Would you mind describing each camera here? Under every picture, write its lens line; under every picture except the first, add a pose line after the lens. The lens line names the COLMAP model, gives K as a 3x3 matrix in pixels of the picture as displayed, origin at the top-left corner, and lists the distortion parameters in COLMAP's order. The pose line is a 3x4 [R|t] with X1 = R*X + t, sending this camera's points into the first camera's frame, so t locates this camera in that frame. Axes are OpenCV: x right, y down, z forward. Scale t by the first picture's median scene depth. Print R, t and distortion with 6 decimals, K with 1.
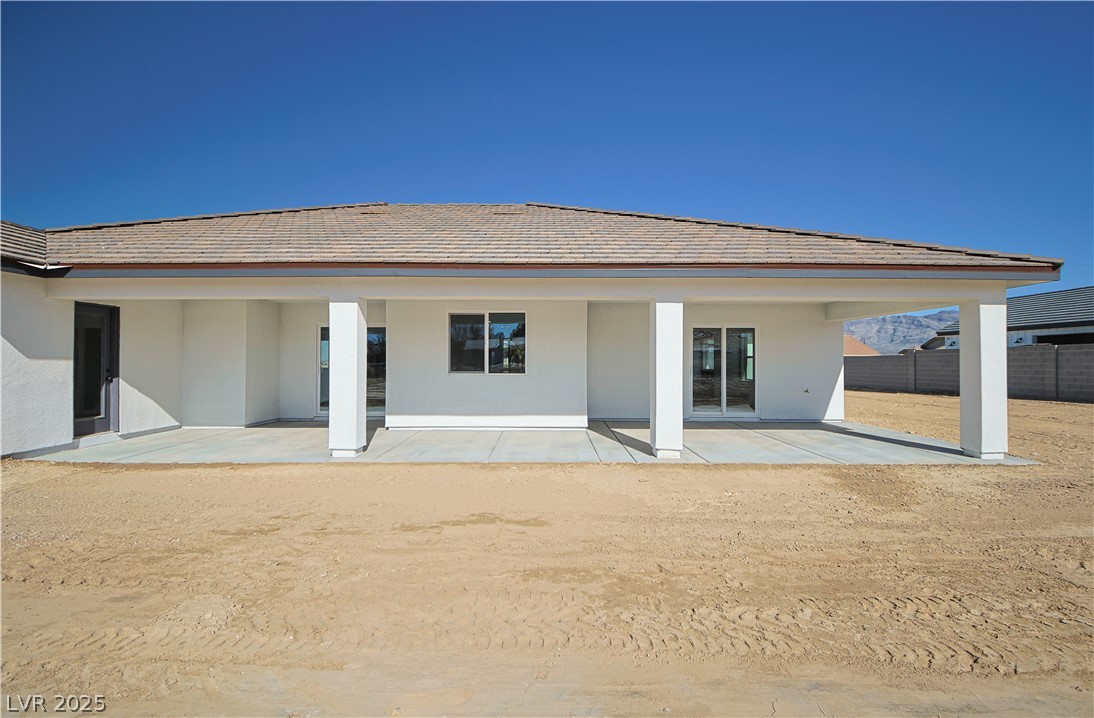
lens RADIAL K [[516.4, 0, 547.3], [0, 516.4, 357.8], [0, 0, 1]] dist [-0.003290, -0.001712]
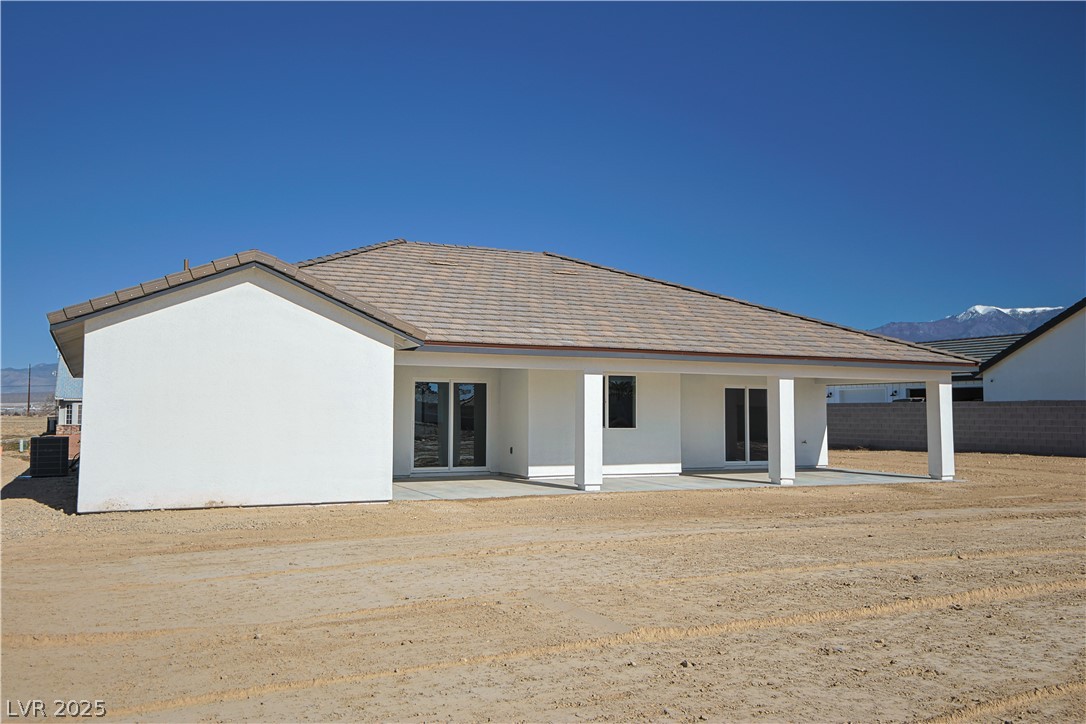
lens RADIAL K [[954.8, 0, 547.0], [0, 954.8, 353.3], [0, 0, 1]] dist [0.014826, 0.001588]
pose [[0.899214, 0.029558, 0.436509, -1.328460], [-0.006925, 0.998552, -0.053351, -0.025198], [-0.437453, 0.044951, 0.898117, -0.976227]]
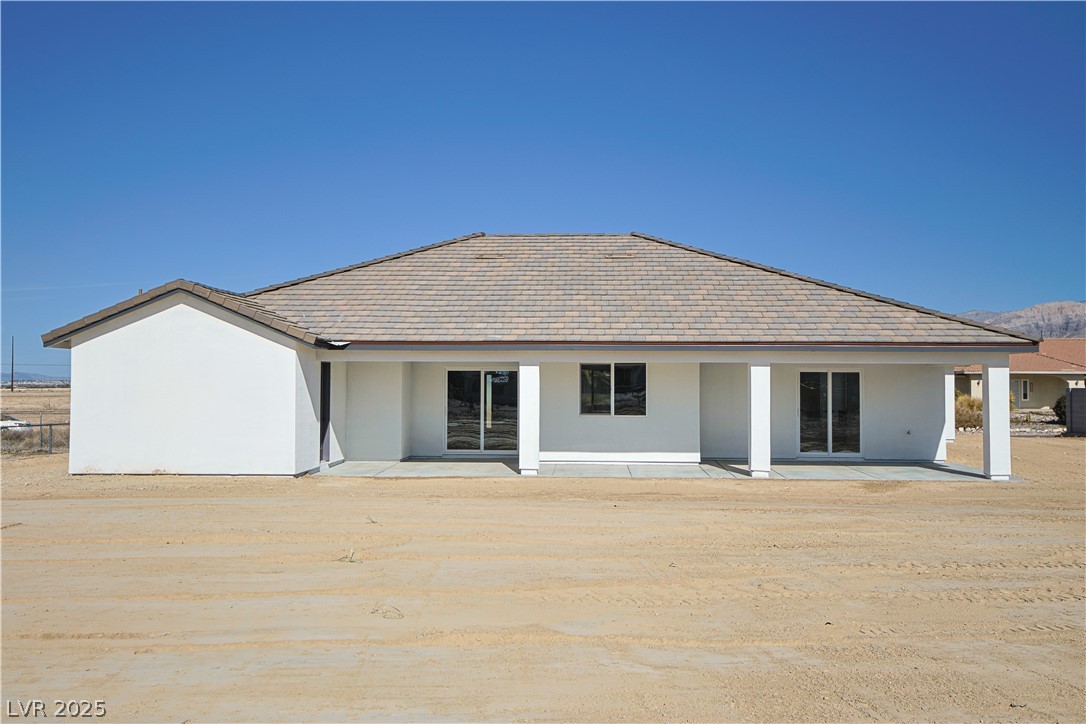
lens RADIAL K [[1160.2, 0, 541.2], [0, 1160.2, 363.7], [0, 0, 1]] dist [0.032124, 0.000000]
pose [[0.998963, 0.000325, -0.045522, -0.180327], [-0.000563, 0.999986, -0.005201, -0.081682], [0.045520, 0.005222, 0.998950, -1.823586]]
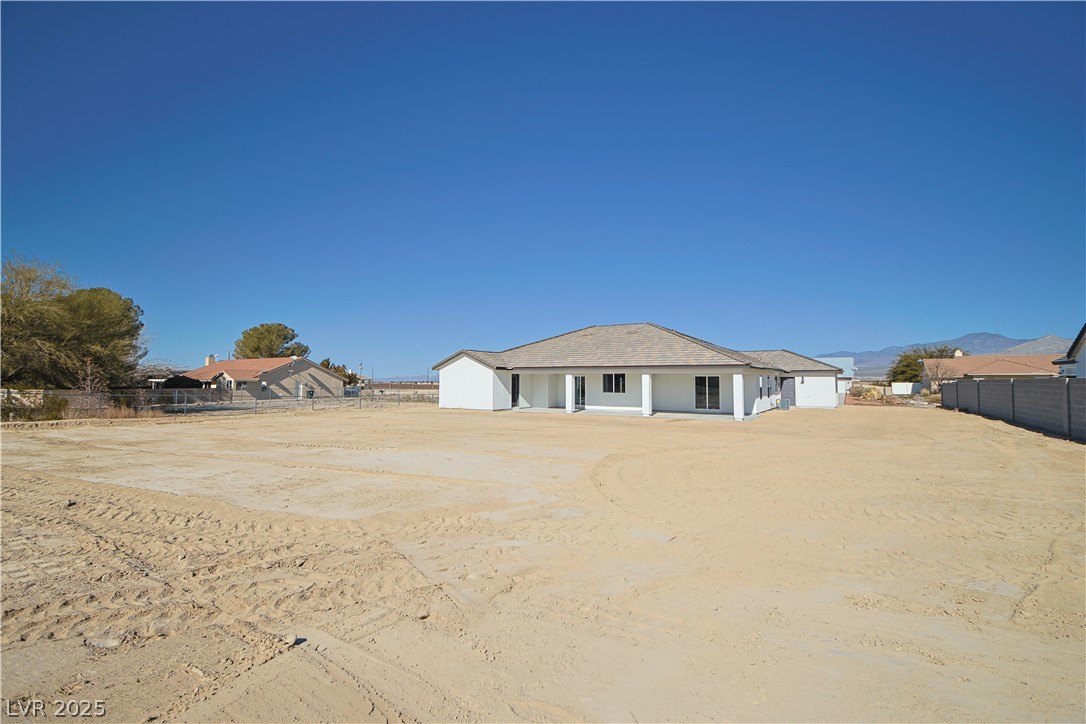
lens RADIAL K [[512.6, 0, 534.9], [0, 512.6, 360.7], [0, 0, 1]] dist [-0.003290, -0.001712]
pose [[0.847497, -0.019833, -0.530430, 1.283102], [0.005958, 0.999594, -0.027857, -0.092197], [0.530767, 0.020449, 0.847271, -2.154301]]
